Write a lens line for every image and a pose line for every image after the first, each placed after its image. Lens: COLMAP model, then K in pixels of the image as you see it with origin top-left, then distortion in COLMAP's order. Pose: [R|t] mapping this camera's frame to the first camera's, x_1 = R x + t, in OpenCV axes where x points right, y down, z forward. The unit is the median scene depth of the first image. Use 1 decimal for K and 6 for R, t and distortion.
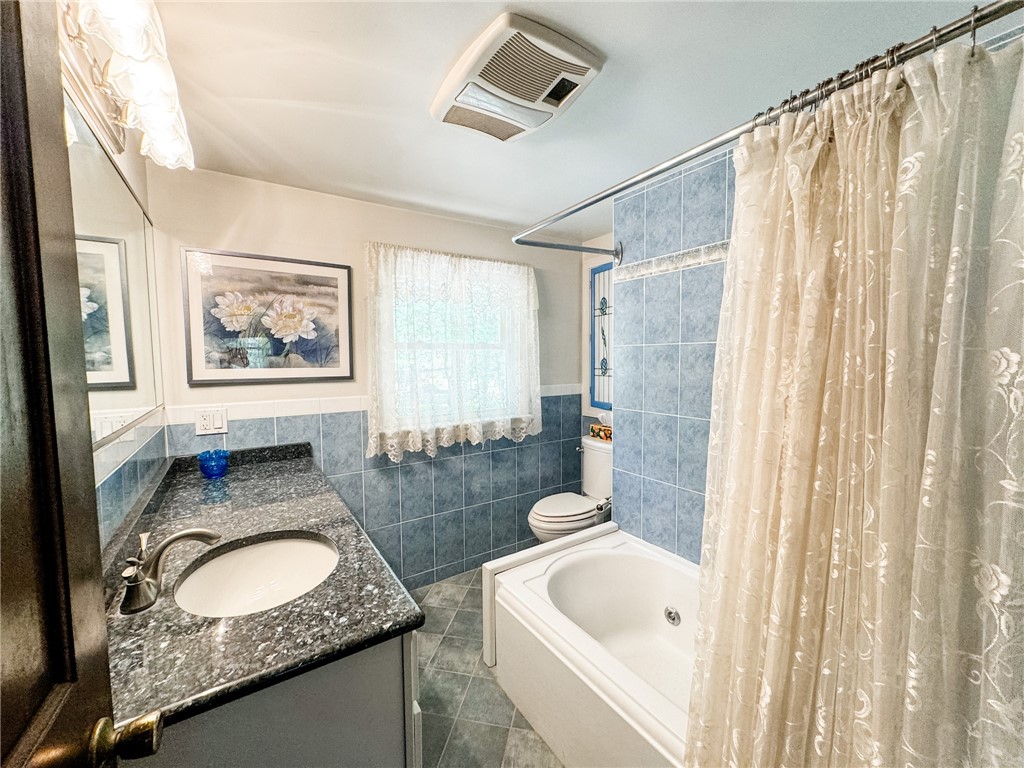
lens RADIAL K [[413.1, 0, 512.1], [0, 413.1, 383.6], [0, 0, 1]] dist [-0.000496, 0.000322]
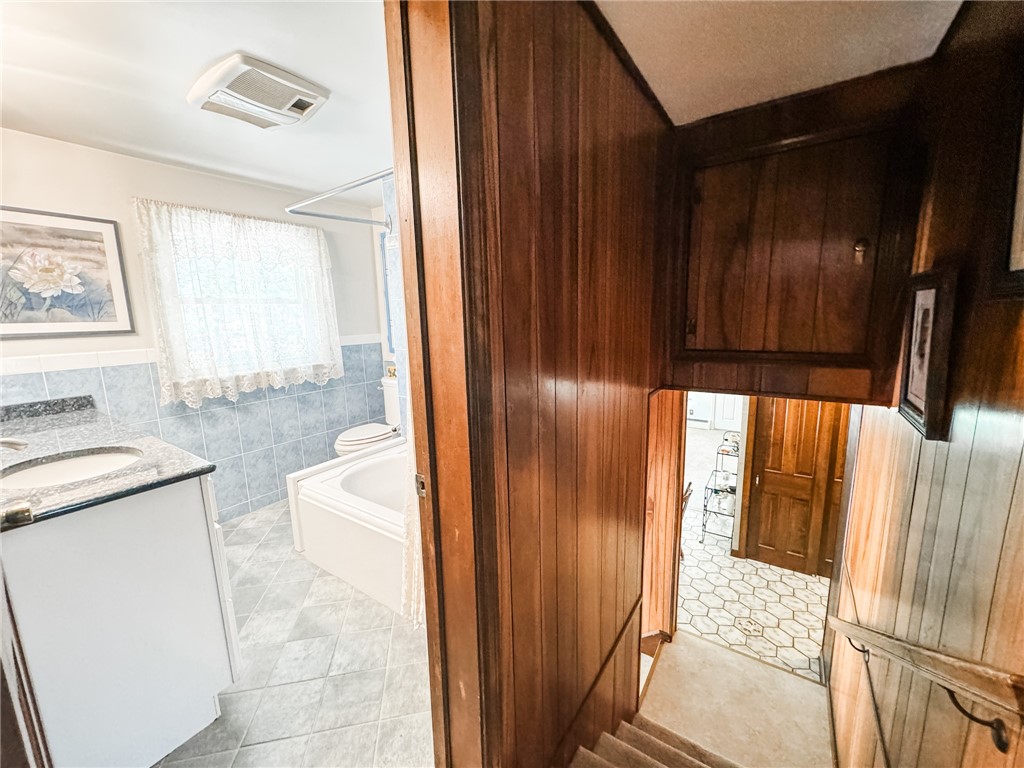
lens RADIAL K [[413.1, 0, 513.3], [0, 413.1, 384.5], [0, 0, 1]] dist [-0.000496, 0.000322]
pose [[0.928542, -0.078071, 0.362924, 0.112316], [0.041596, 0.993360, 0.107266, 0.045927], [-0.368889, -0.084504, 0.925624, -0.326455]]
